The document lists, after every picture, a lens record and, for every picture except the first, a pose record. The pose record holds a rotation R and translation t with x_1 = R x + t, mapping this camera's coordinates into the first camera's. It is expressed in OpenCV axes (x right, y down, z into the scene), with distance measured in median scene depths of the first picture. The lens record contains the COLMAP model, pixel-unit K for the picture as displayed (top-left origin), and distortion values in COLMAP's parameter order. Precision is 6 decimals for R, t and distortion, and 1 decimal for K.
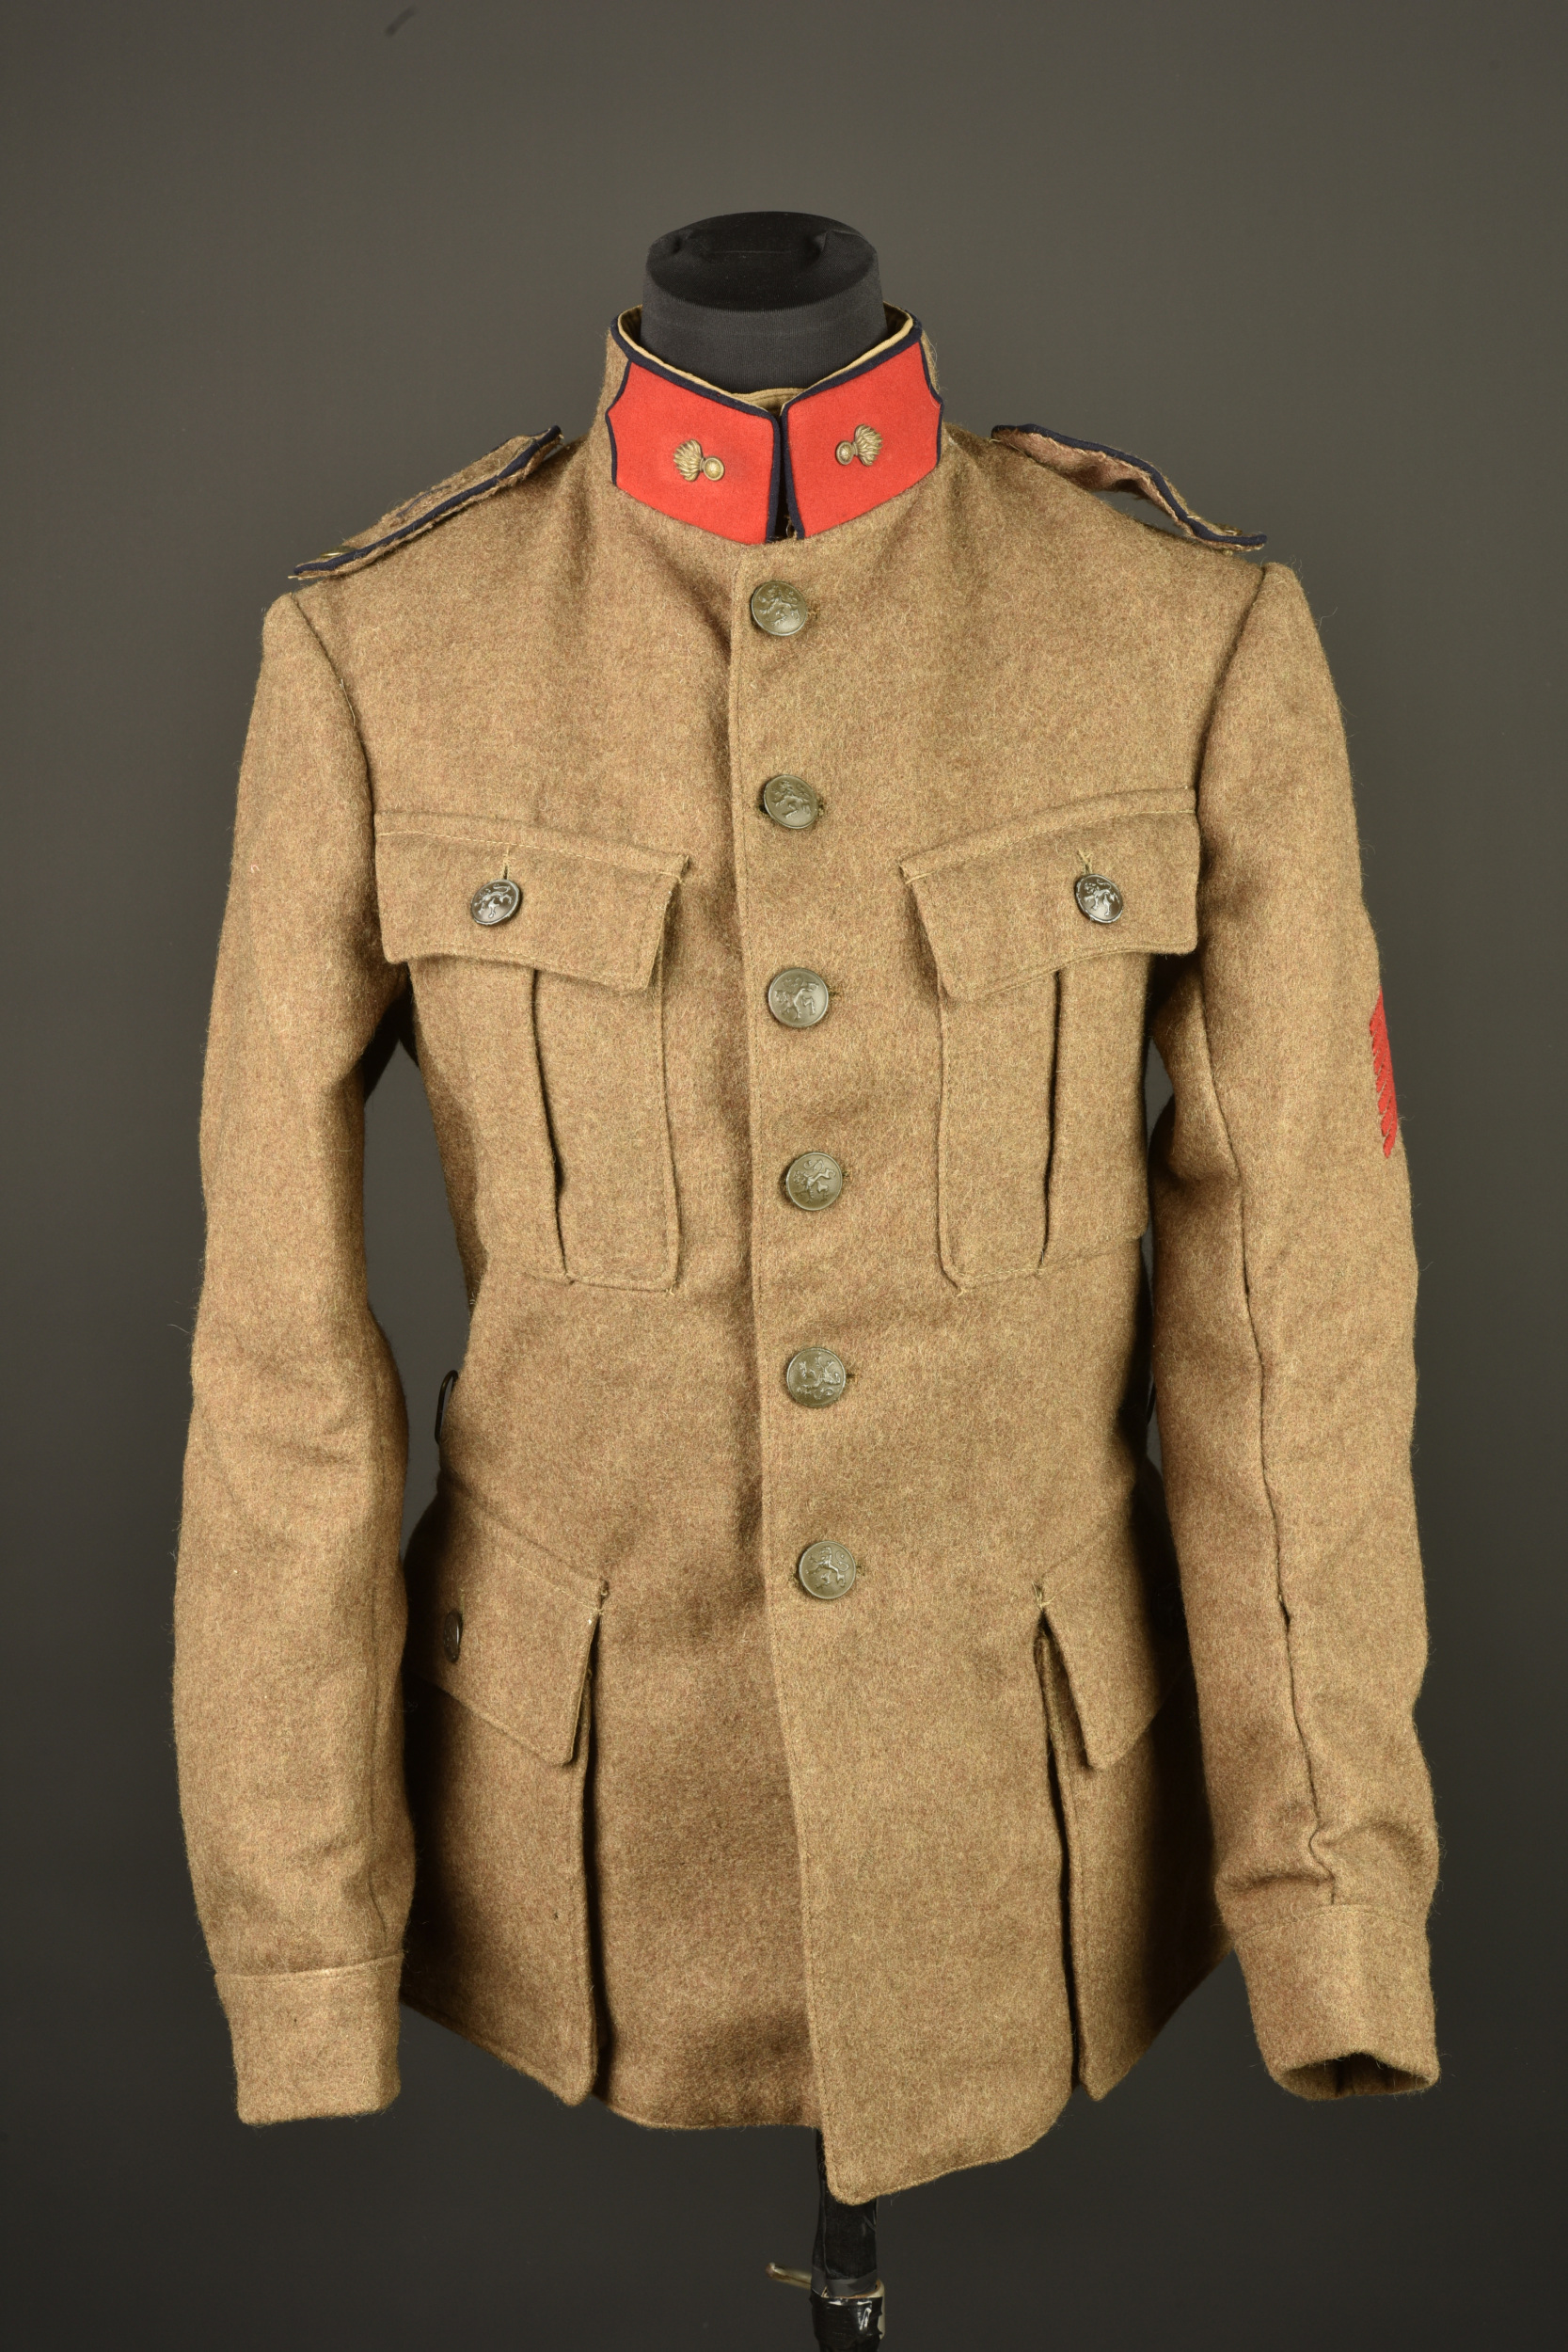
lens RADIAL K [[3901.4, 0, 784.0], [0, 3901.4, 1176.0], [0, 0, 1]] dist [0.032295, 0.000999]
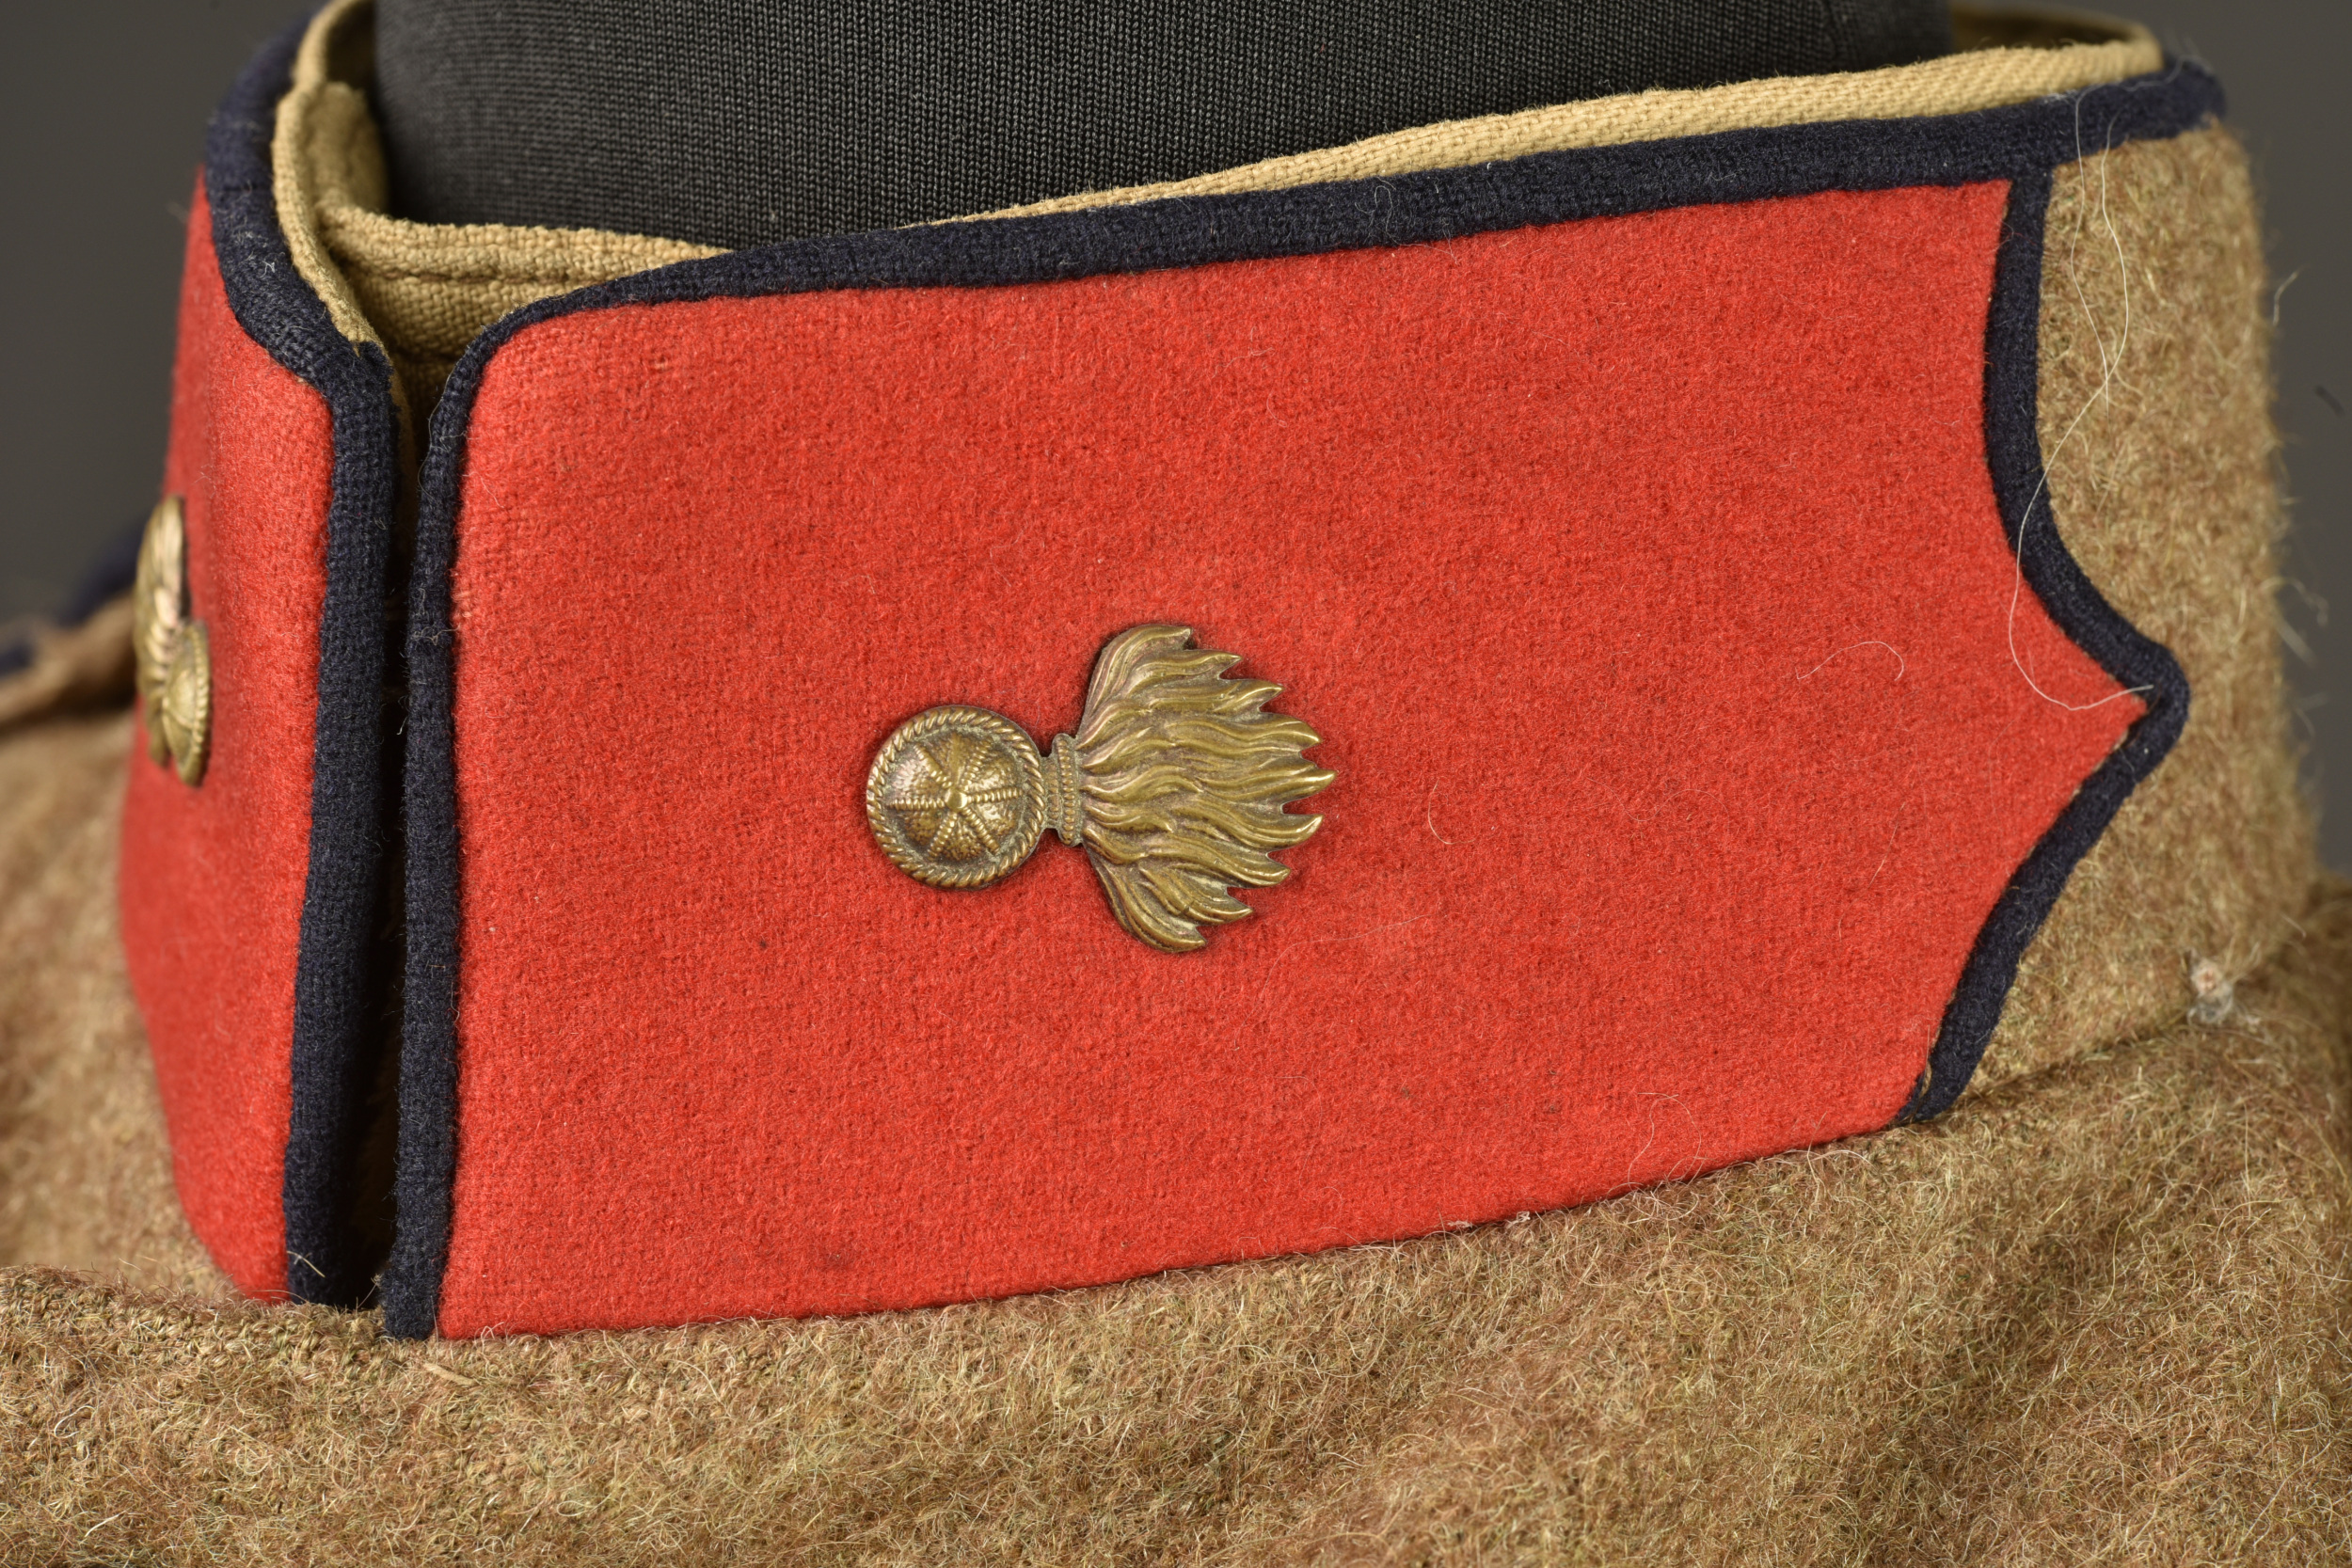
lens RADIAL K [[3901.4, 0, 1176.0], [0, 3901.4, 784.0], [0, 0, 1]] dist [0.032295, 0.000999]
pose [[0.782841, 0.214139, -0.584213, 0.096247], [-0.333726, 0.936942, -0.103761, -0.174619], [0.525154, 0.276195, 0.804940, 0.900905]]
